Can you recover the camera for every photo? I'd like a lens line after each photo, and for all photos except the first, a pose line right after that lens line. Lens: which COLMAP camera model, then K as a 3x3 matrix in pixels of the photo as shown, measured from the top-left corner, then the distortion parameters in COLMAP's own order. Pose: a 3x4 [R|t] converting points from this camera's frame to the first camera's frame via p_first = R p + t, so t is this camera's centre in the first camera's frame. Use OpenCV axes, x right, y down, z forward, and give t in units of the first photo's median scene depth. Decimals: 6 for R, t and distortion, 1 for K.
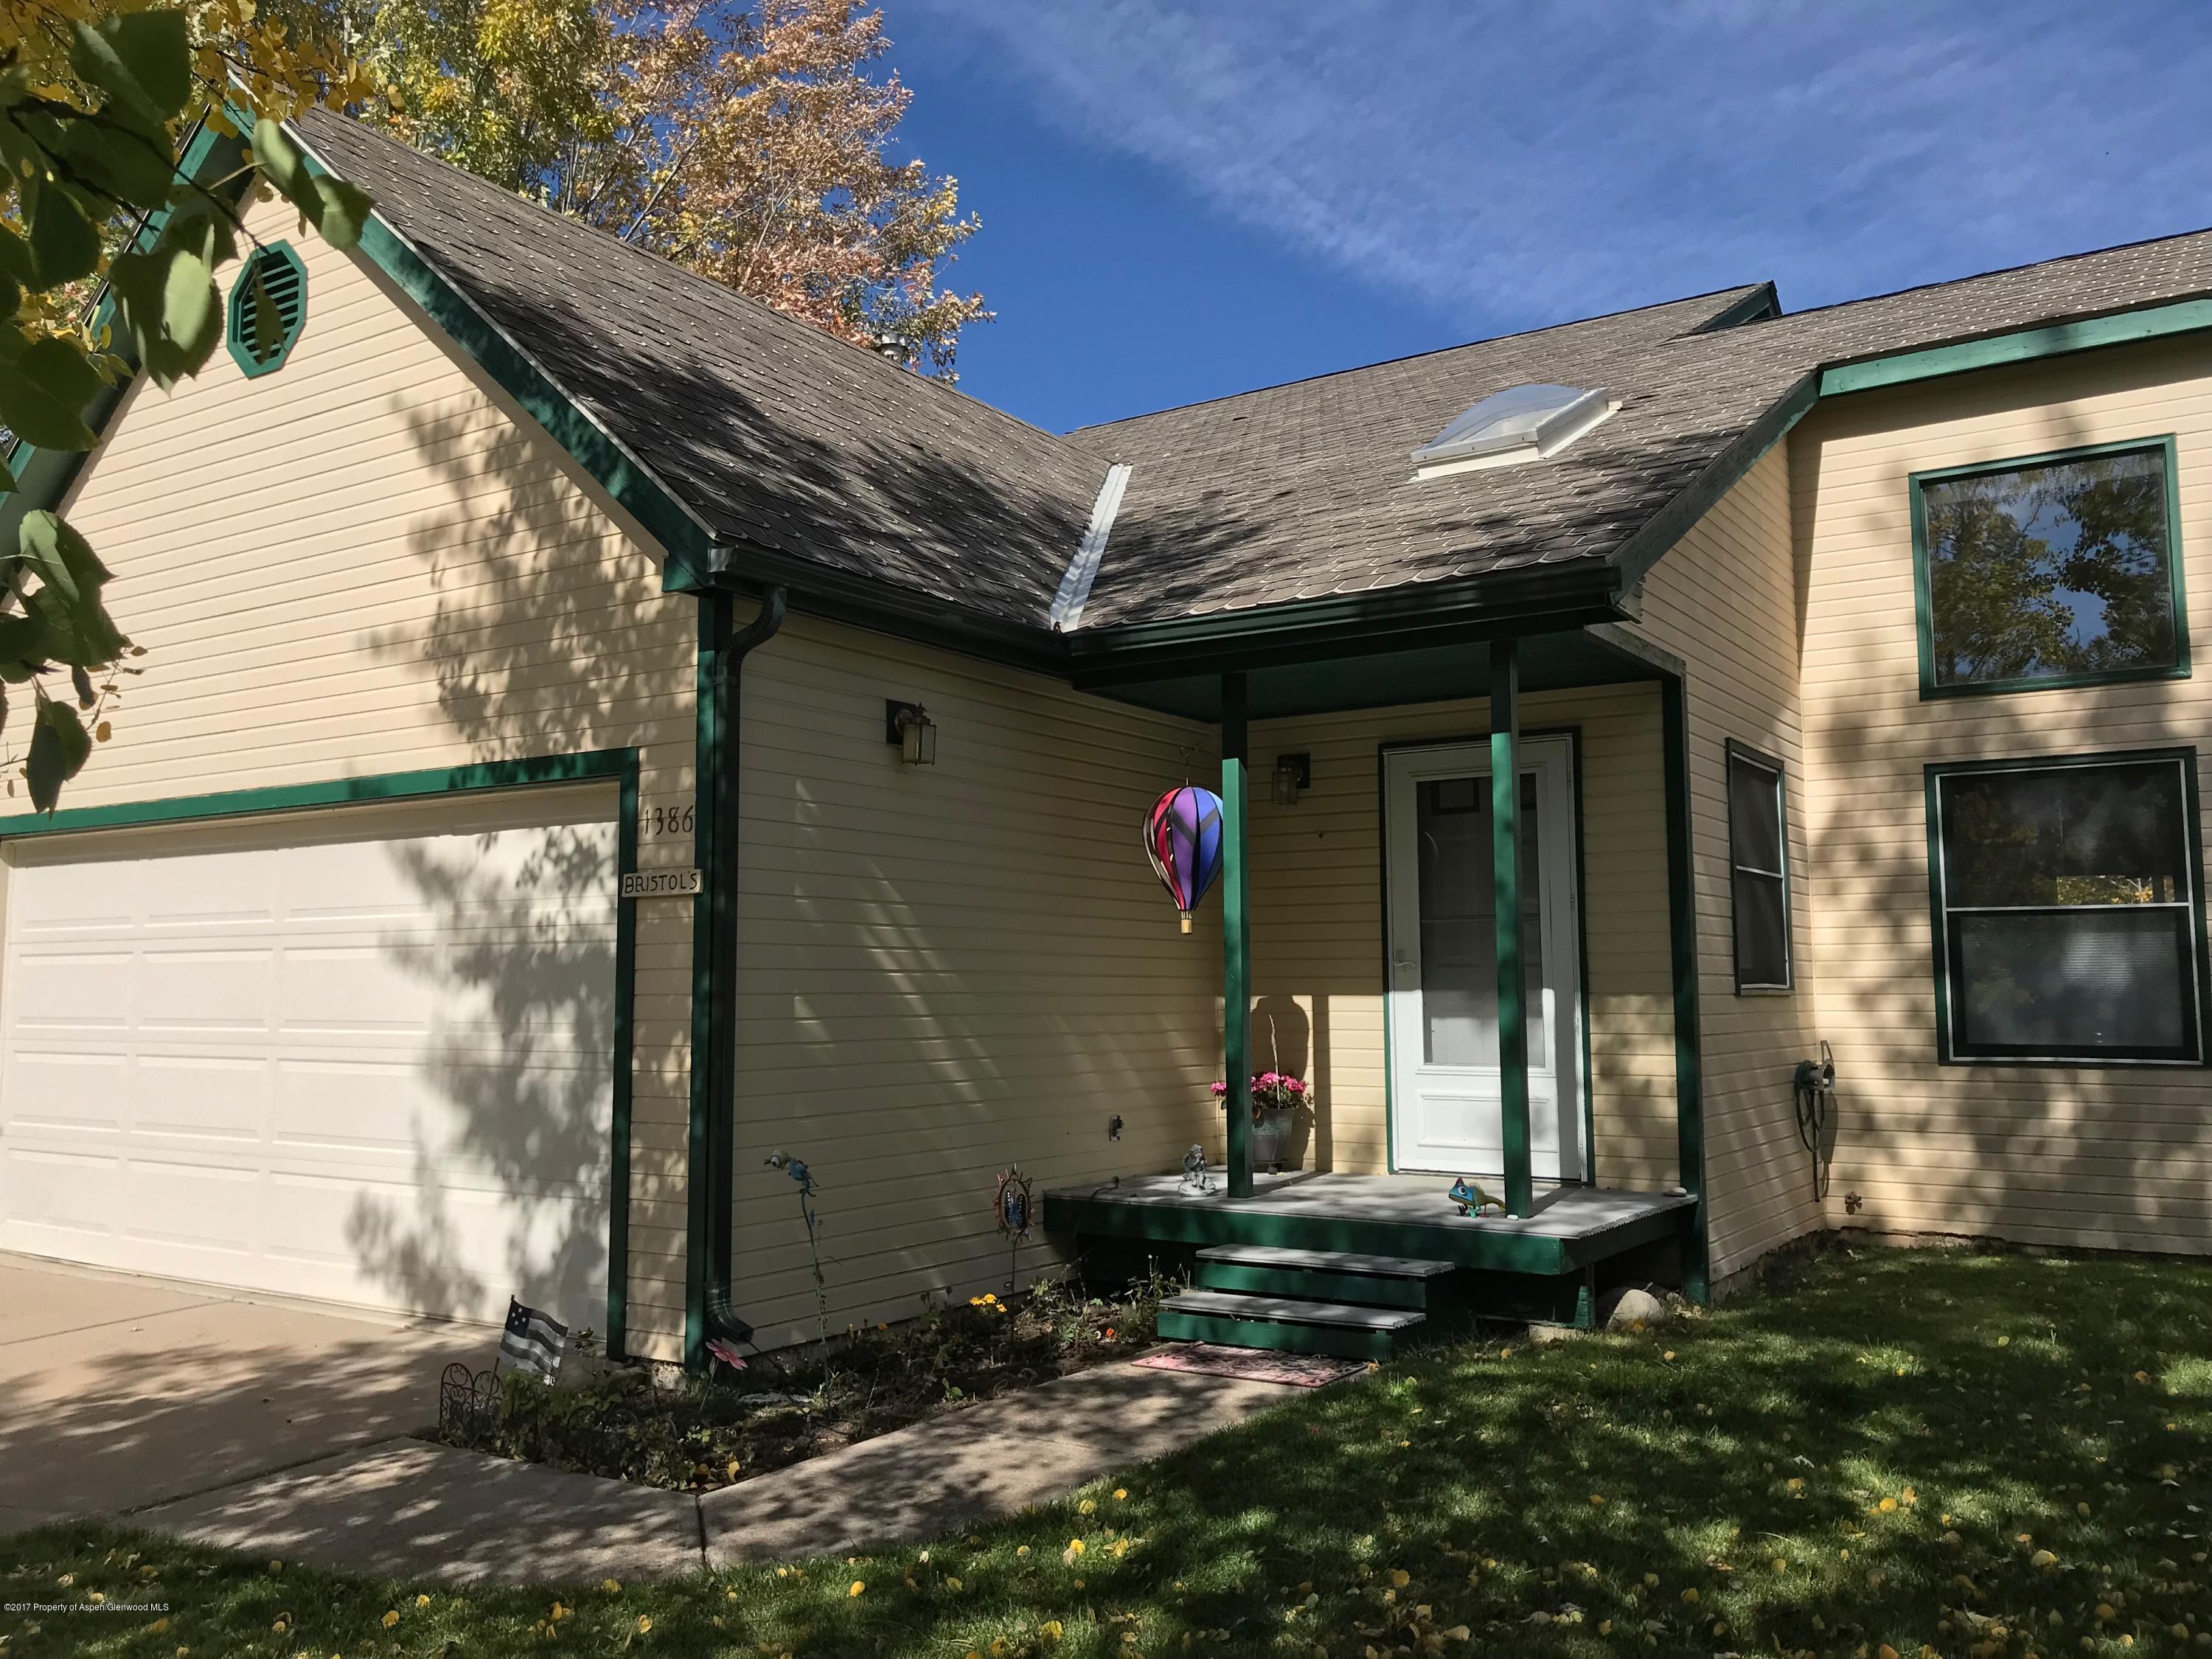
lens RADIAL K [[1842.8, 0, 1106.0], [0, 1842.8, 829.5], [0, 0, 1]] dist [0.003707, 0.122012]
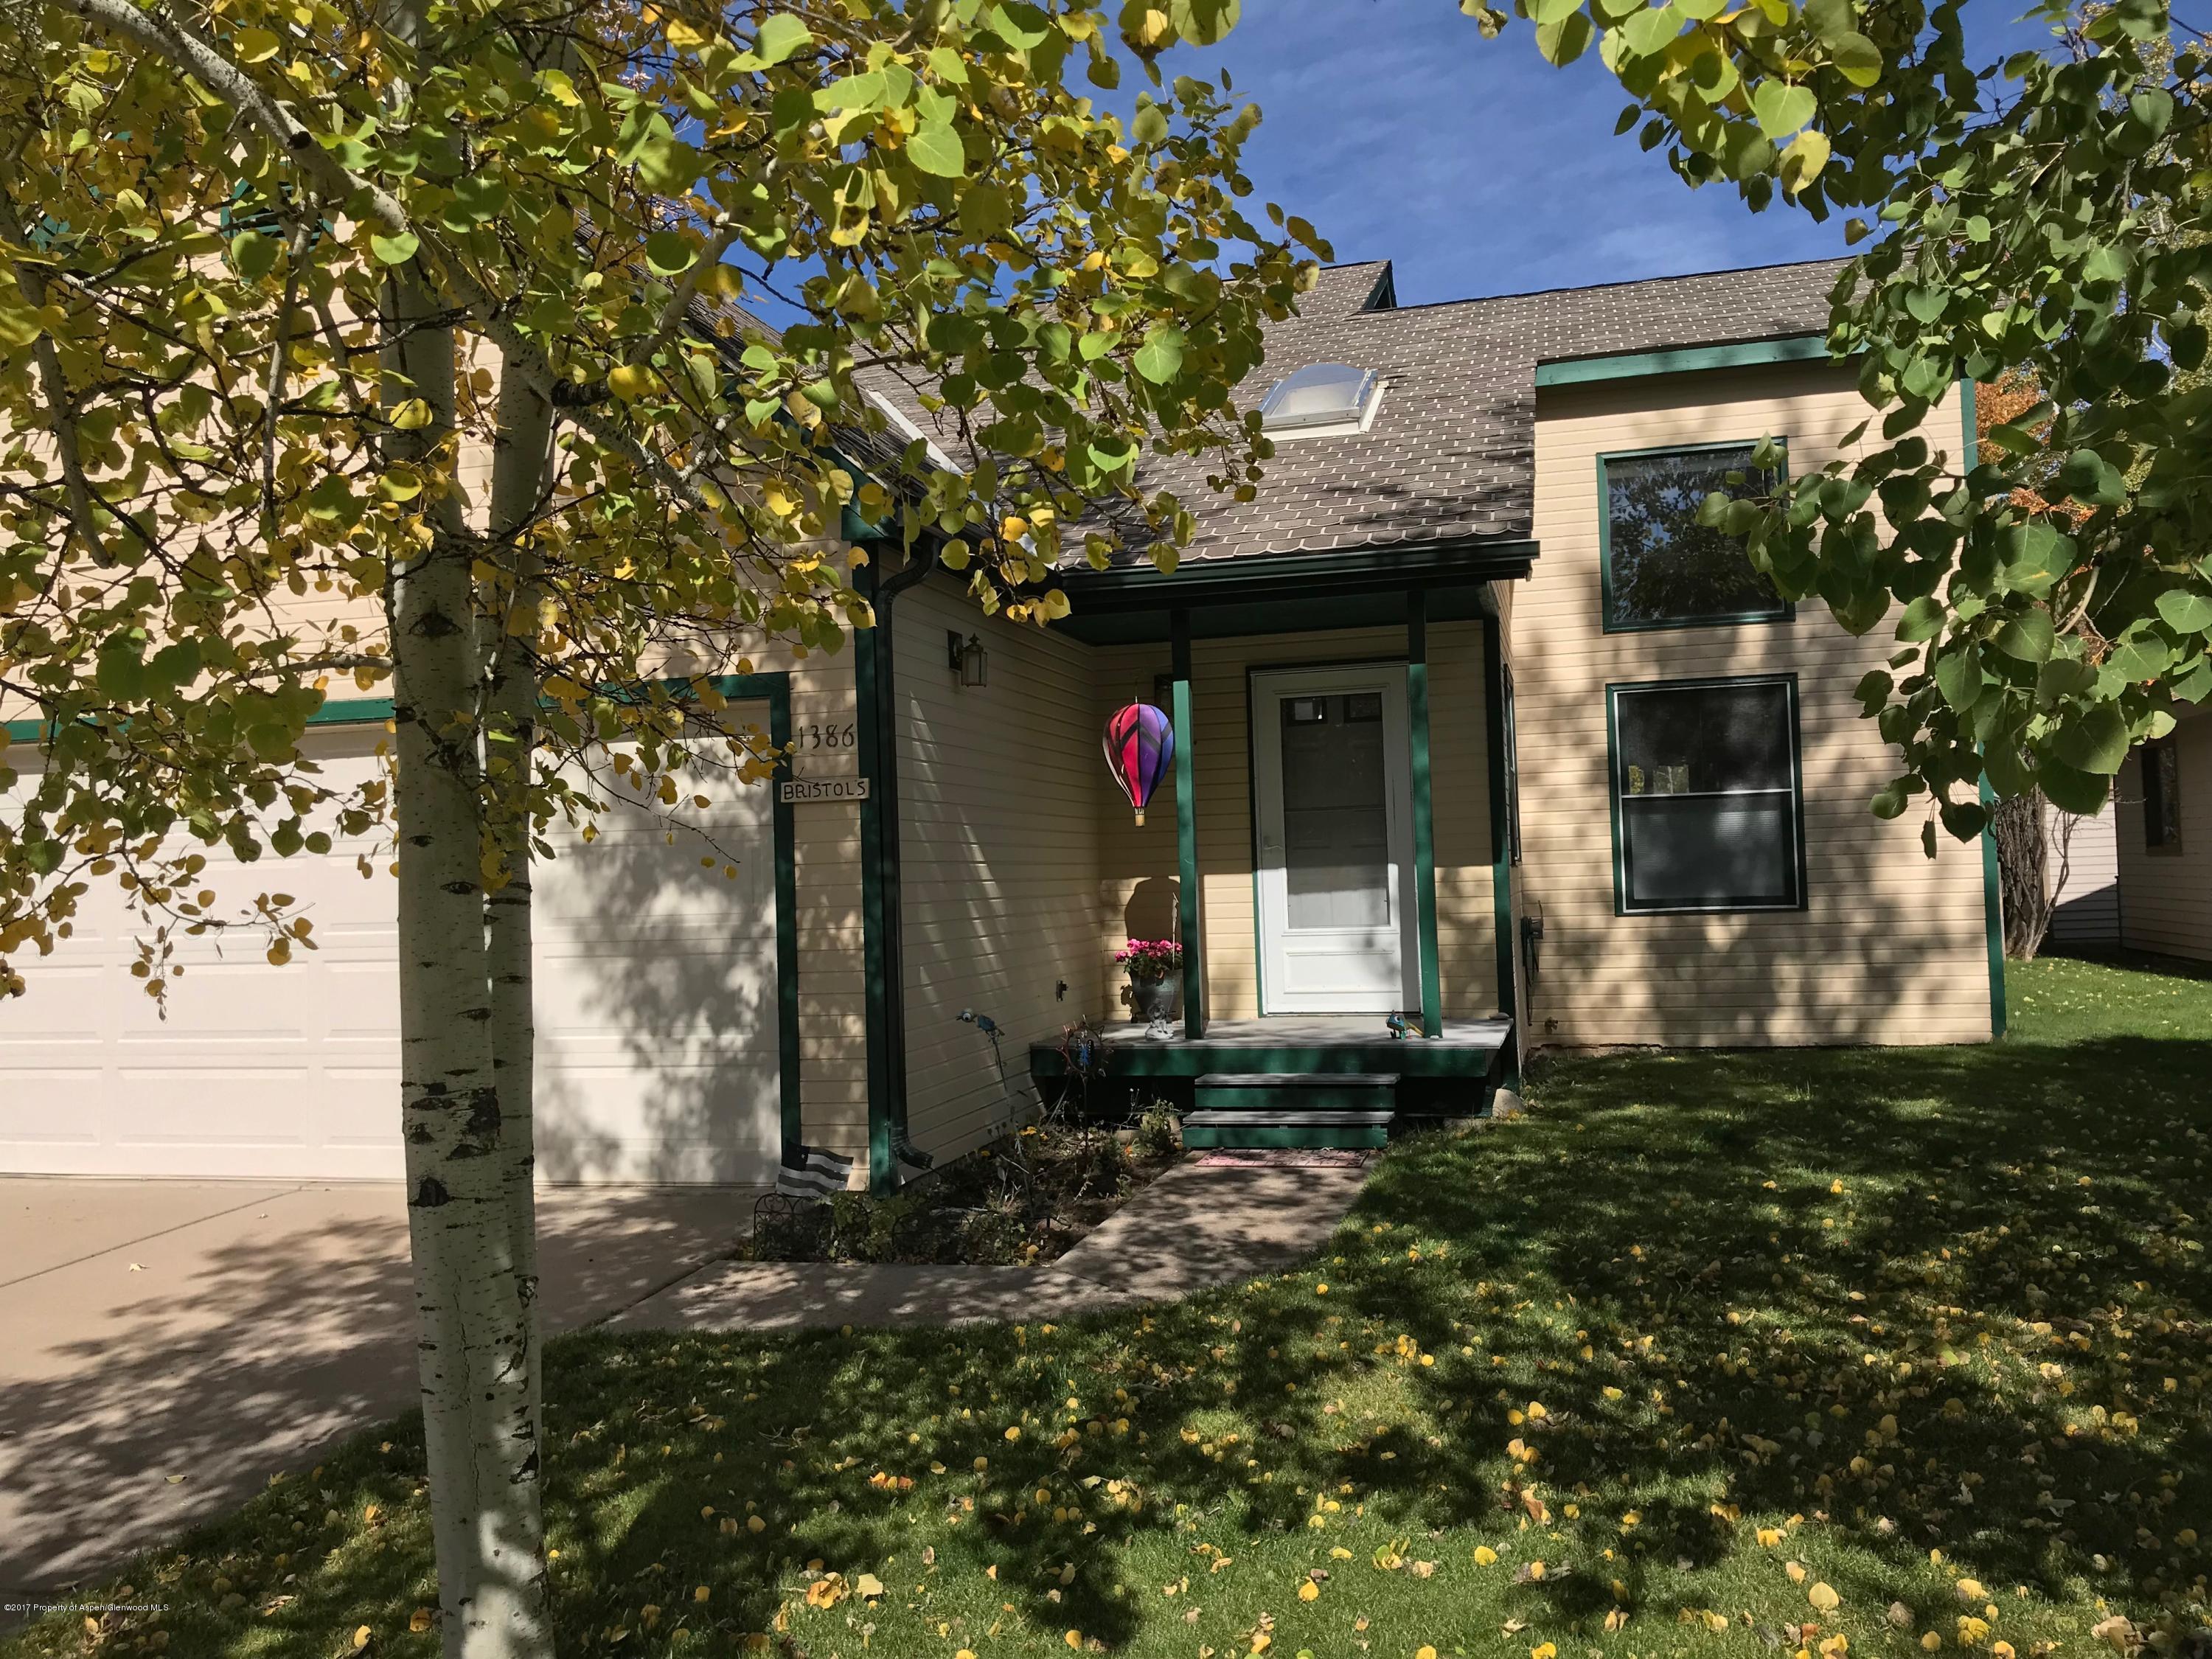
lens RADIAL K [[1798.3, 0, 1090.7], [0, 1798.3, 819.2], [0, 0, 1]] dist [0.083816, -0.221900]
pose [[0.956674, -0.025496, 0.290042, -0.317183], [0.012814, 0.998880, 0.045541, -0.001792], [-0.290879, -0.039851, 0.955930, -0.116476]]
